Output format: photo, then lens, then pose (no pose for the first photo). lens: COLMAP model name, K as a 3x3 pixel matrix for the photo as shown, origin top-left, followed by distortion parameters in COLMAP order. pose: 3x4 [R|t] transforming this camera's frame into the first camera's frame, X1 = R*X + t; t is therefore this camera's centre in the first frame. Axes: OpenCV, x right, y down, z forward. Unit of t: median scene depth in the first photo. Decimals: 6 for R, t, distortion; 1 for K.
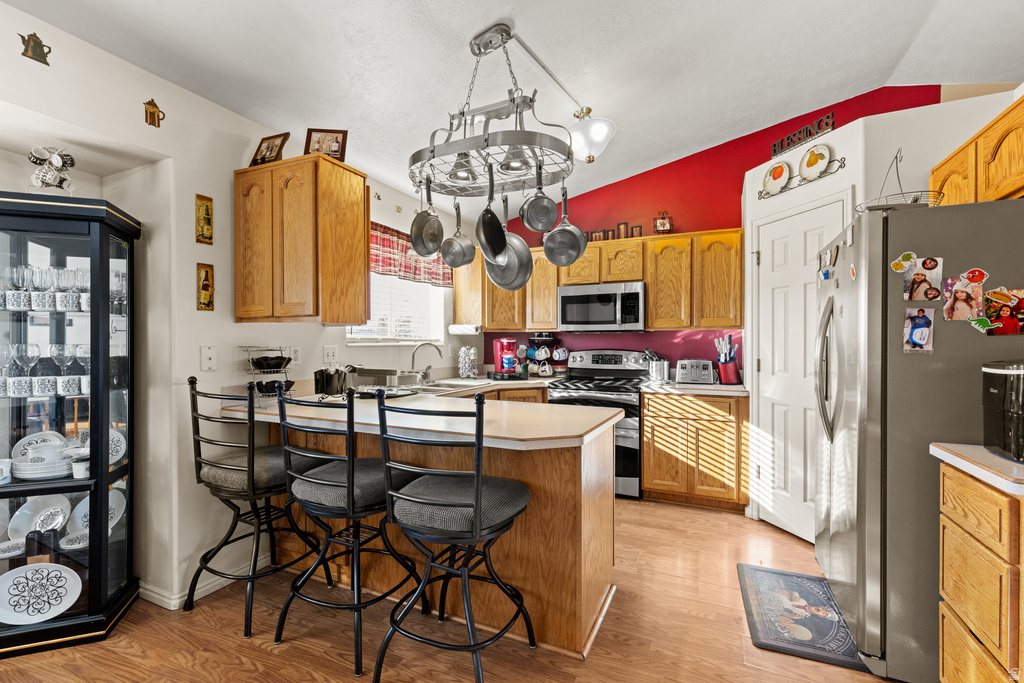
lens RADIAL K [[458.1, 0, 502.0], [0, 458.1, 345.1], [0, 0, 1]] dist [0.007382, -0.000809]
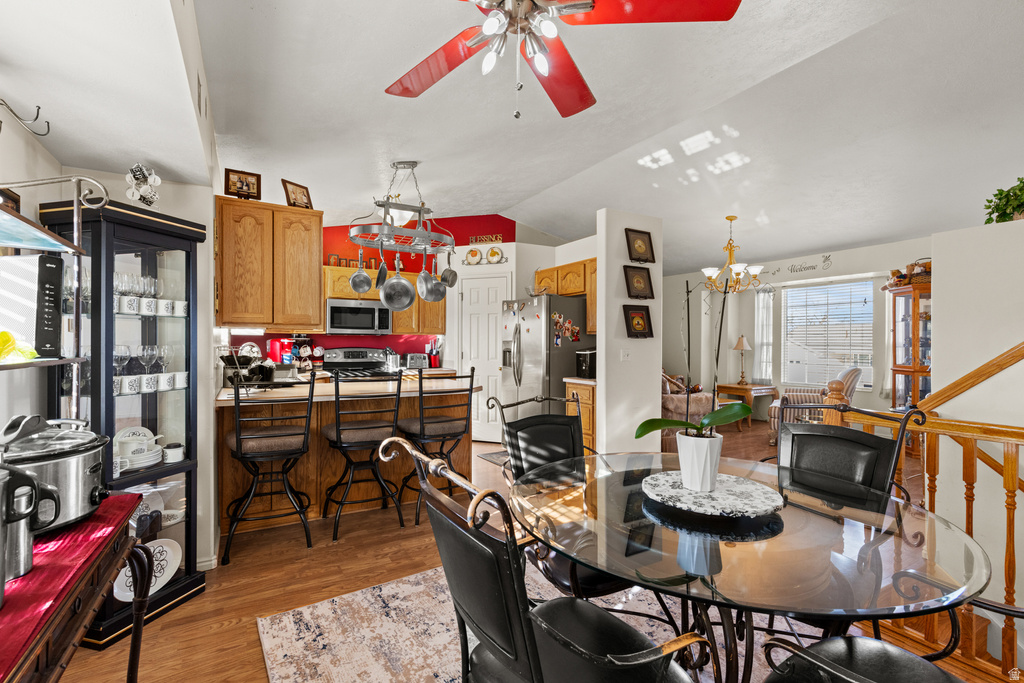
lens RADIAL K [[458.1, 0, 507.8], [0, 458.1, 344.2], [0, 0, 1]] dist [0.007382, -0.000809]
pose [[0.579788, -0.001526, 0.814766, -0.919530], [-0.000140, 0.999998, 0.001972, -0.004549], [-0.814767, -0.001258, 0.579787, -0.227464]]
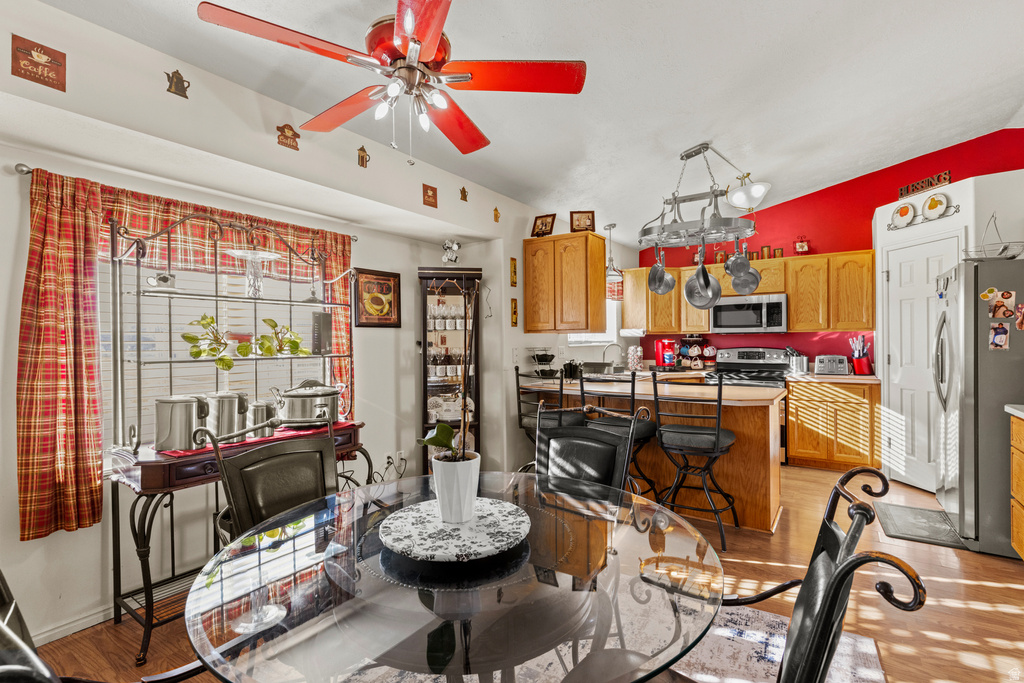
lens RADIAL K [[468.9, 0, 514.5], [0, 468.9, 341.9], [0, 0, 1]] dist [0.010420, -0.000237]
pose [[0.986681, -0.008686, -0.162434, -0.290972], [0.008708, 0.999962, -0.000579, -0.015075], [0.162433, -0.000843, 0.986719, -0.530009]]
